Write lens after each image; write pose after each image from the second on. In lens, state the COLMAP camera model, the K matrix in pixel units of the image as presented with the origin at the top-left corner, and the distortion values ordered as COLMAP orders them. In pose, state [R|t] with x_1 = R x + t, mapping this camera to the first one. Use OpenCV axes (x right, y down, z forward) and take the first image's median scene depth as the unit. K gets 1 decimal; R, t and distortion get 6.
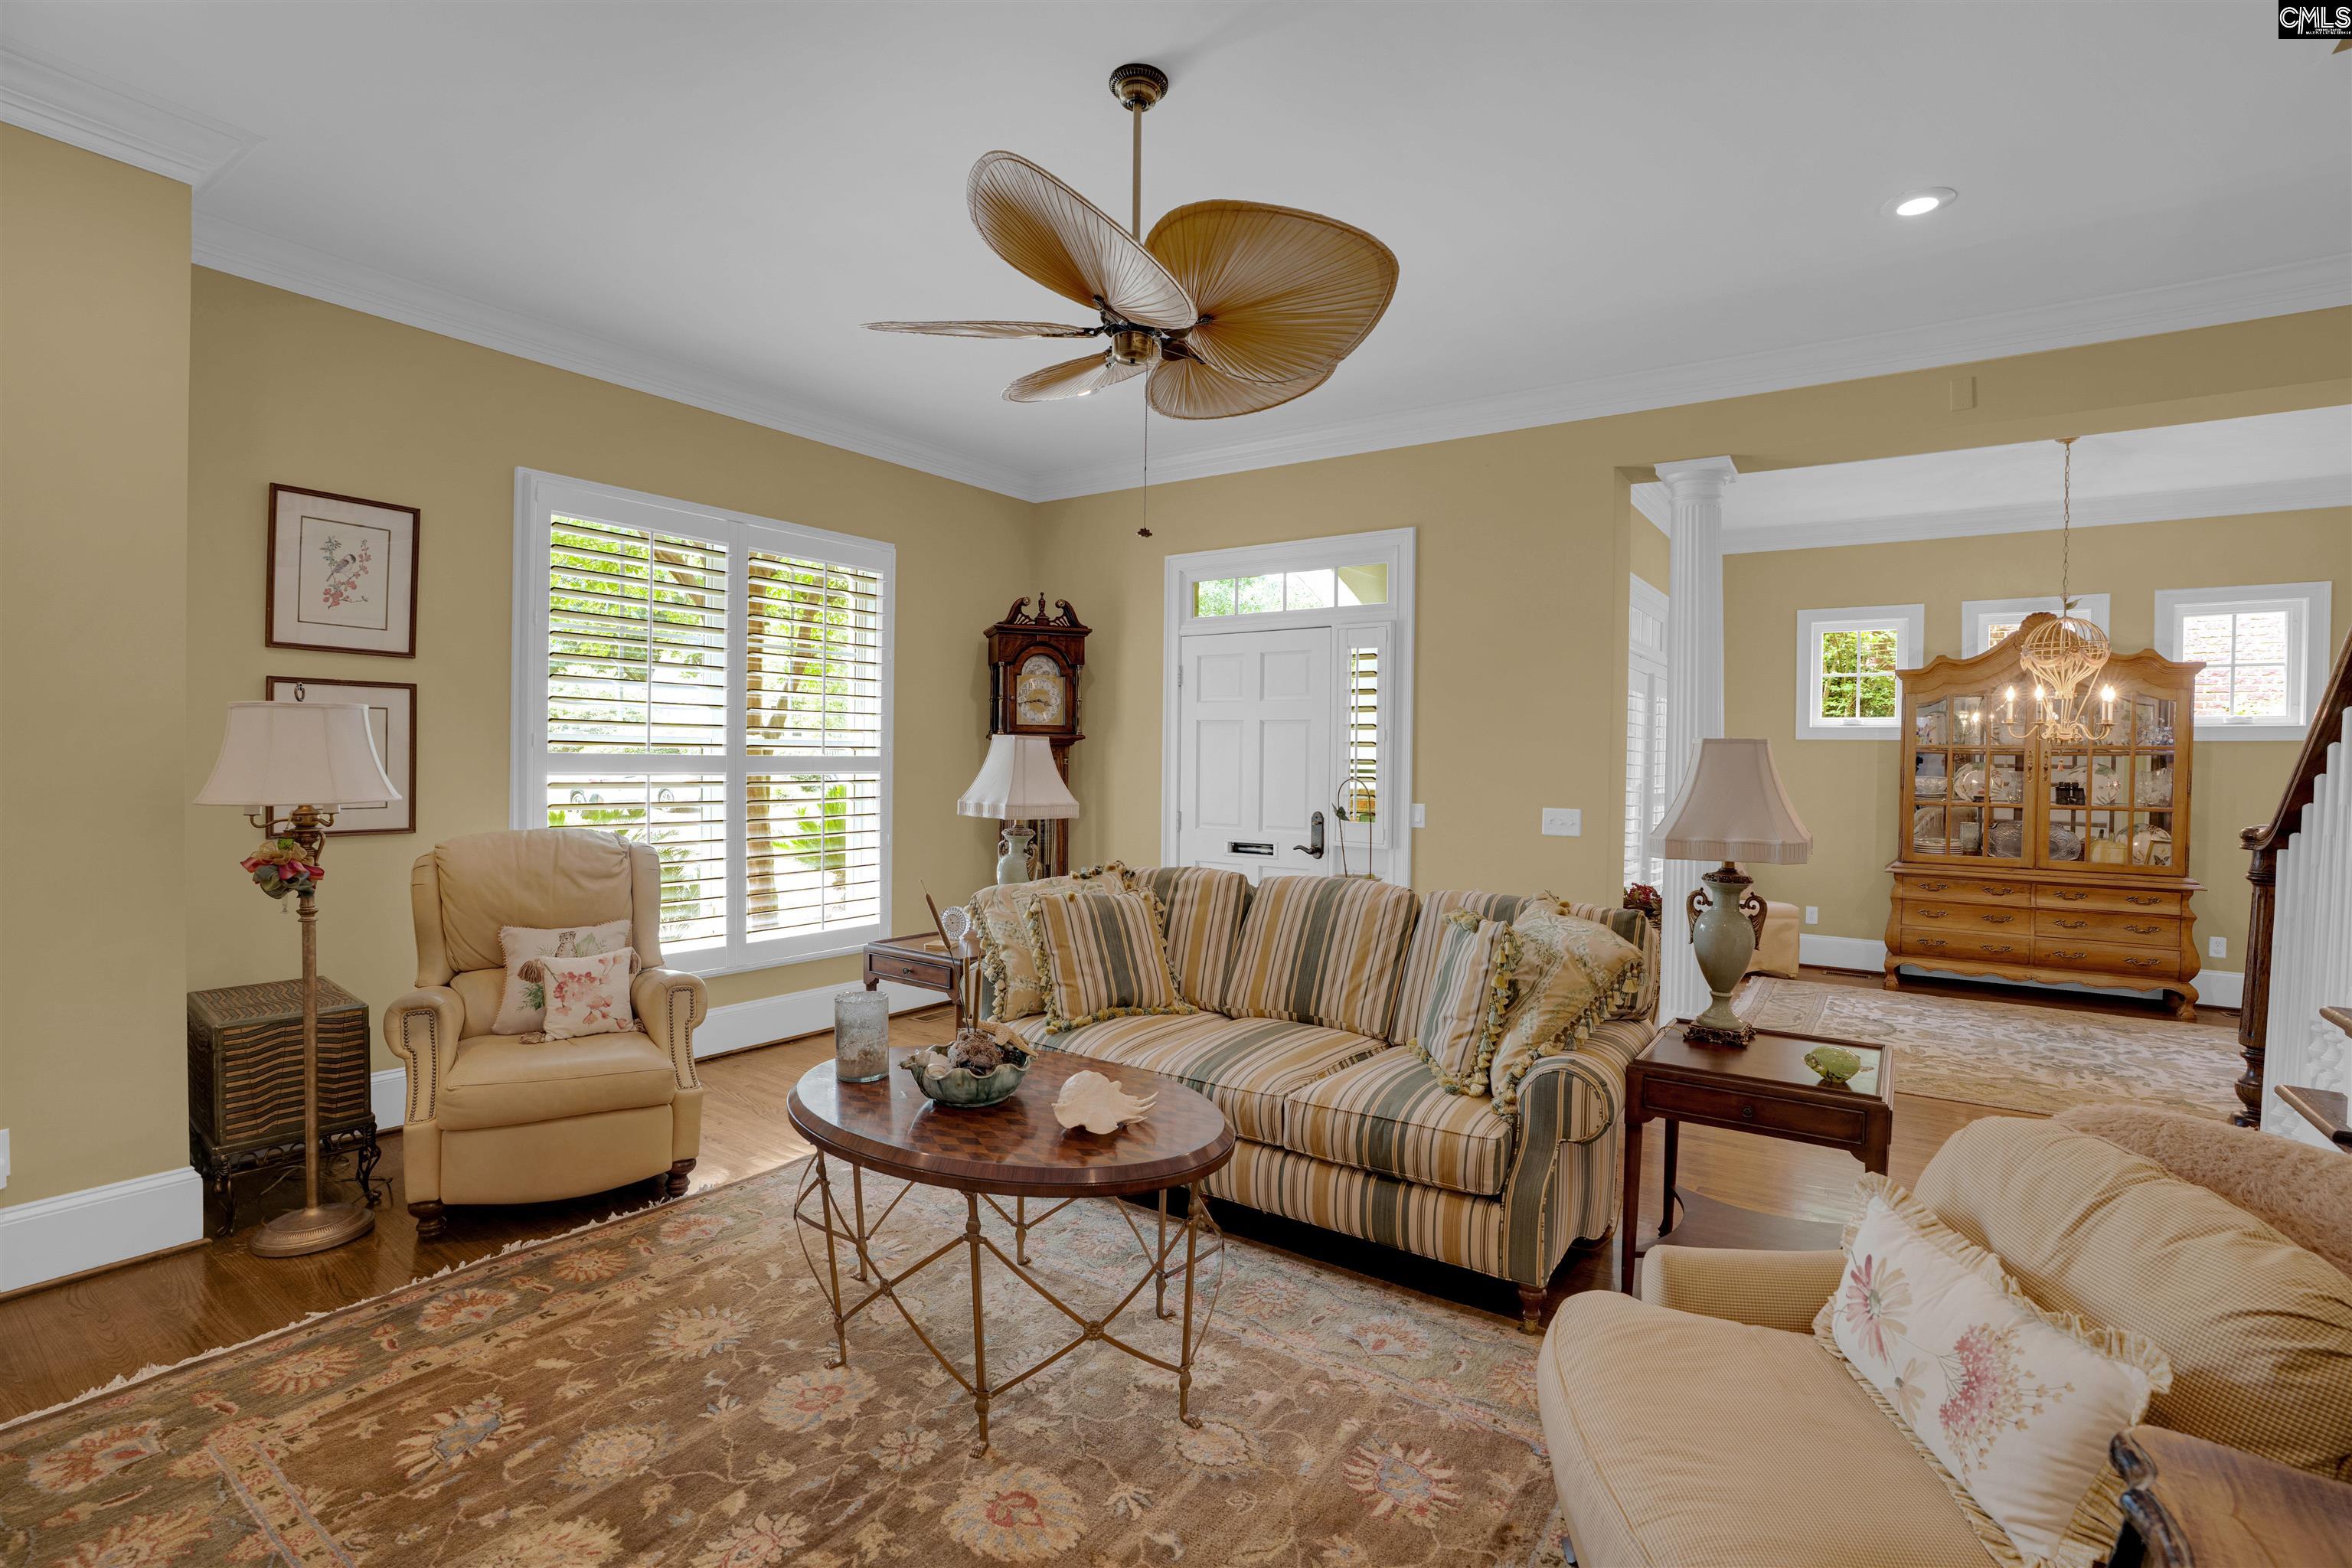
lens RADIAL K [[1078.9, 0, 1176.0], [0, 1078.9, 784.0], [0, 0, 1]] dist [-0.041596, 0.000060]
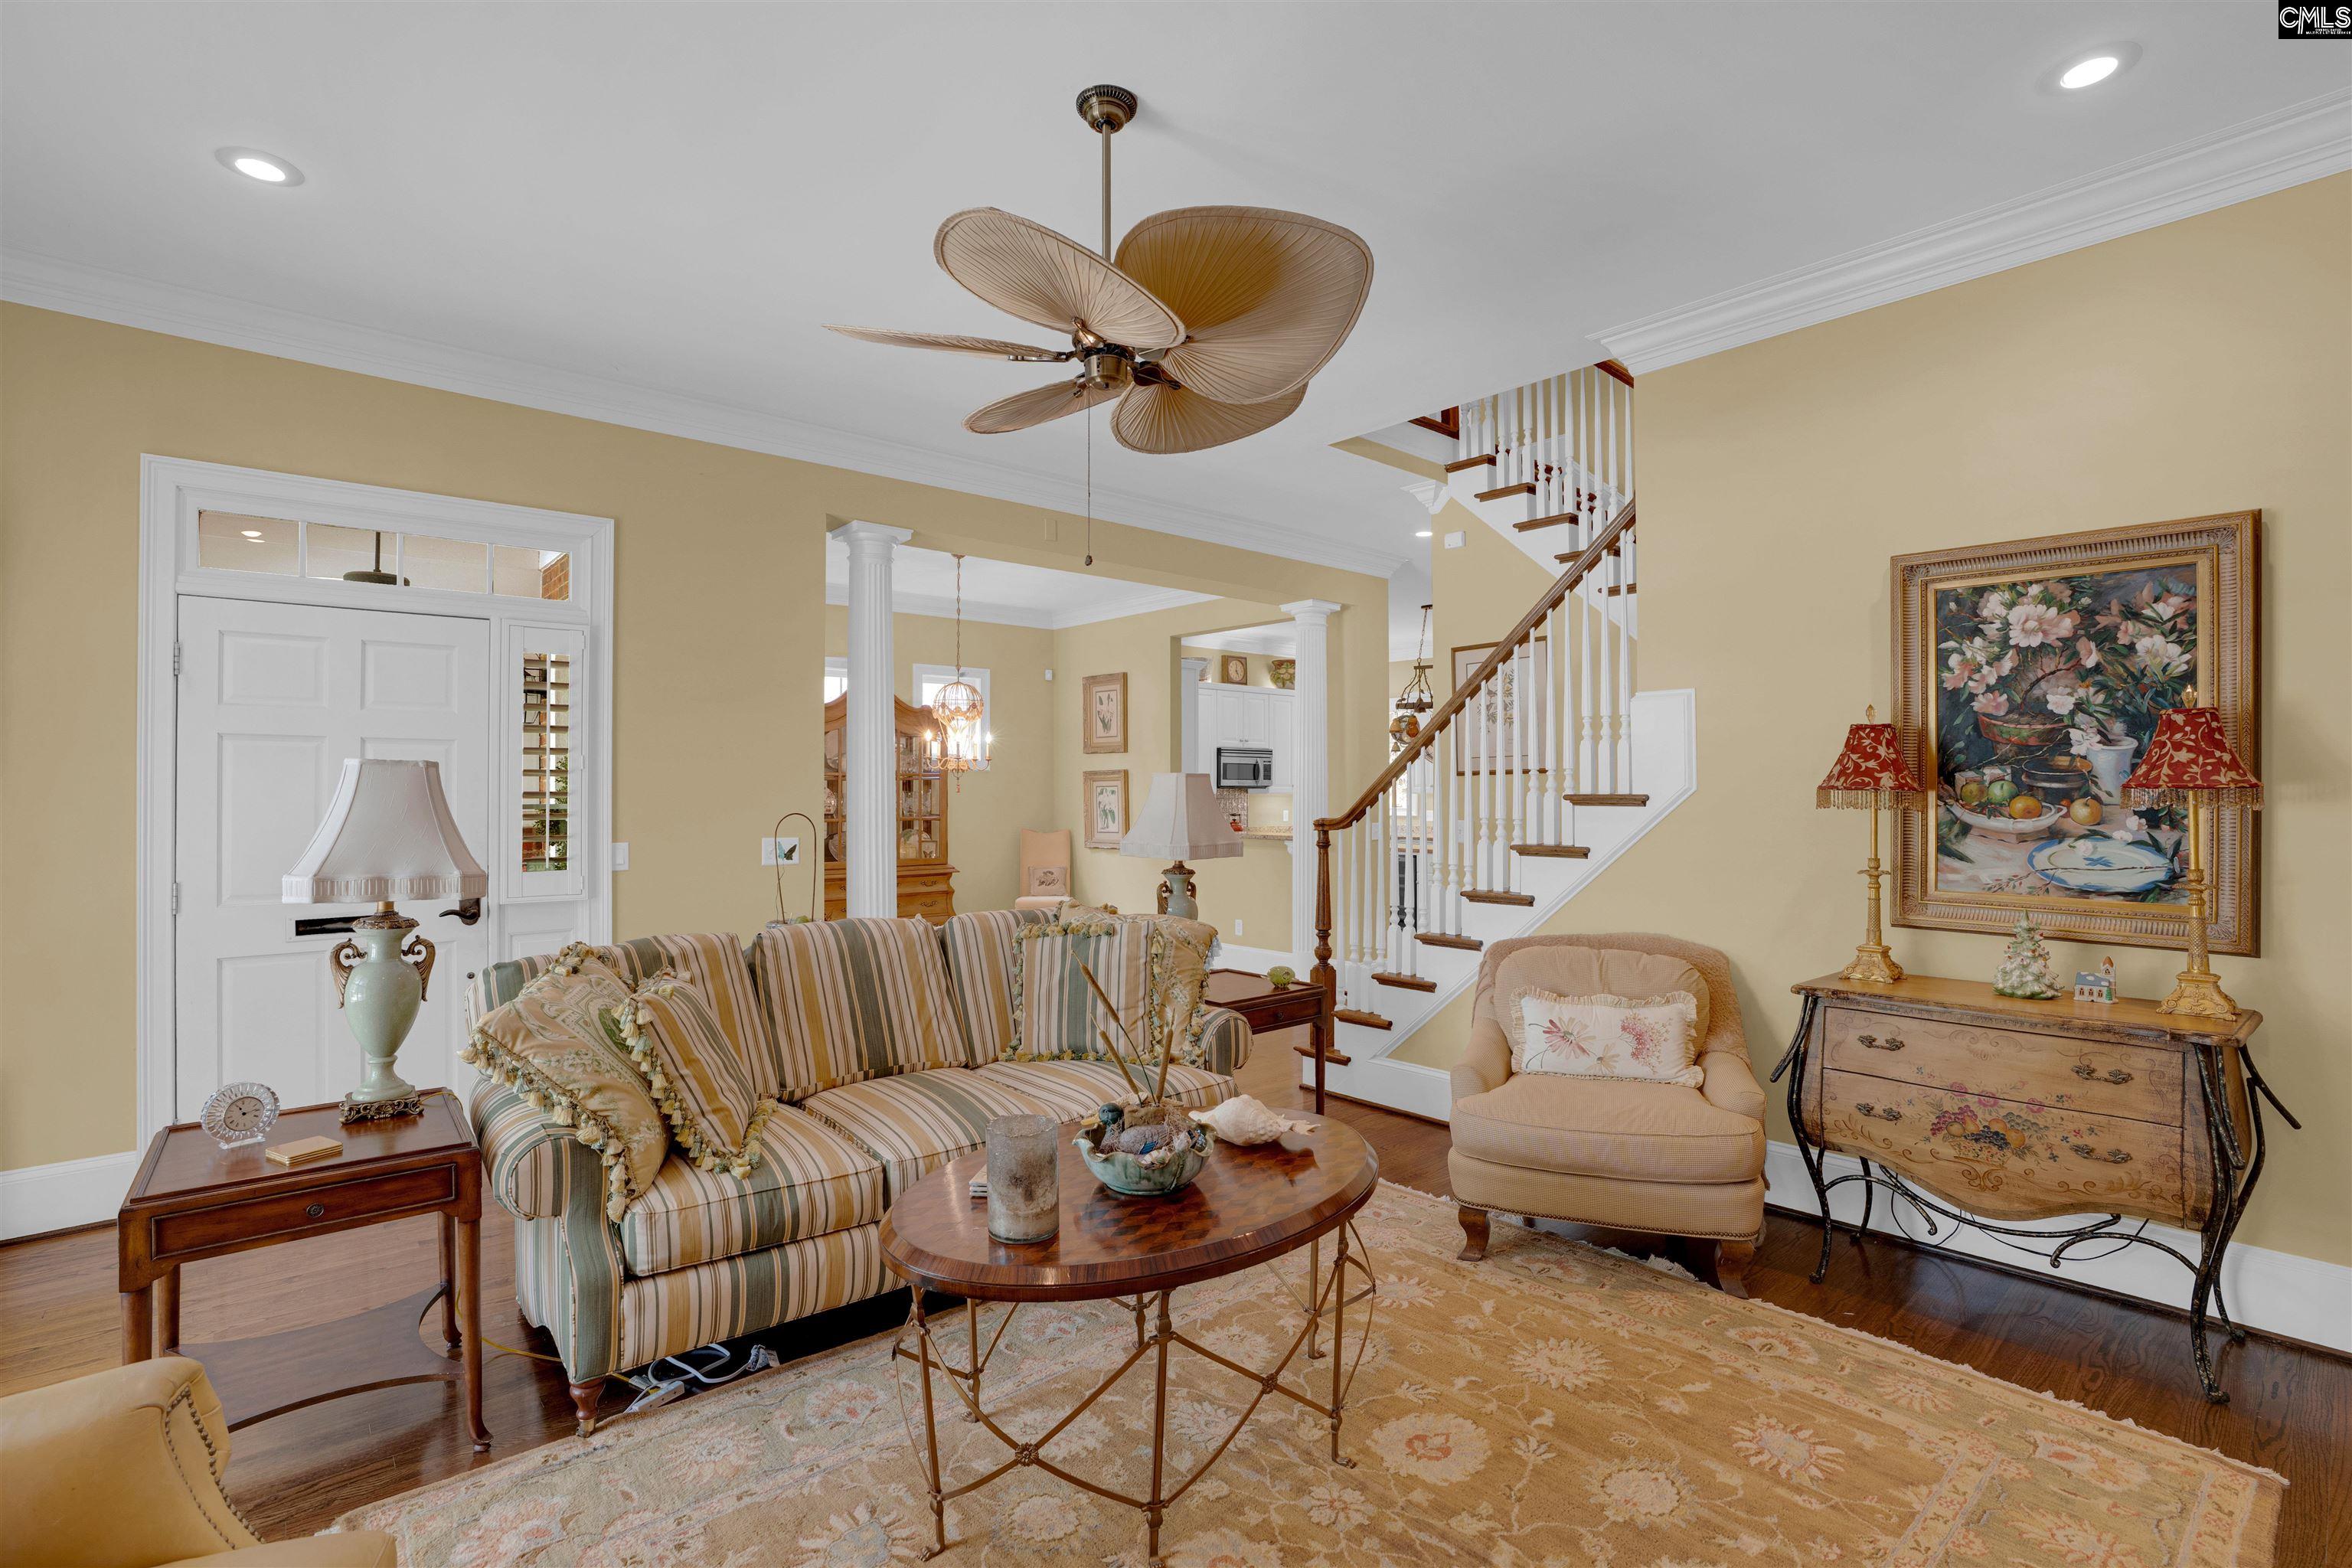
lens RADIAL K [[1111.6, 0, 1176.0], [0, 1111.6, 784.0], [0, 0, 1]] dist [-0.047002, 0.000221]
pose [[0.229090, -0.008349, 0.973369, -0.980381], [0.028535, 0.999591, 0.001858, -0.032403], [-0.972987, 0.027349, 0.229235, 0.701548]]
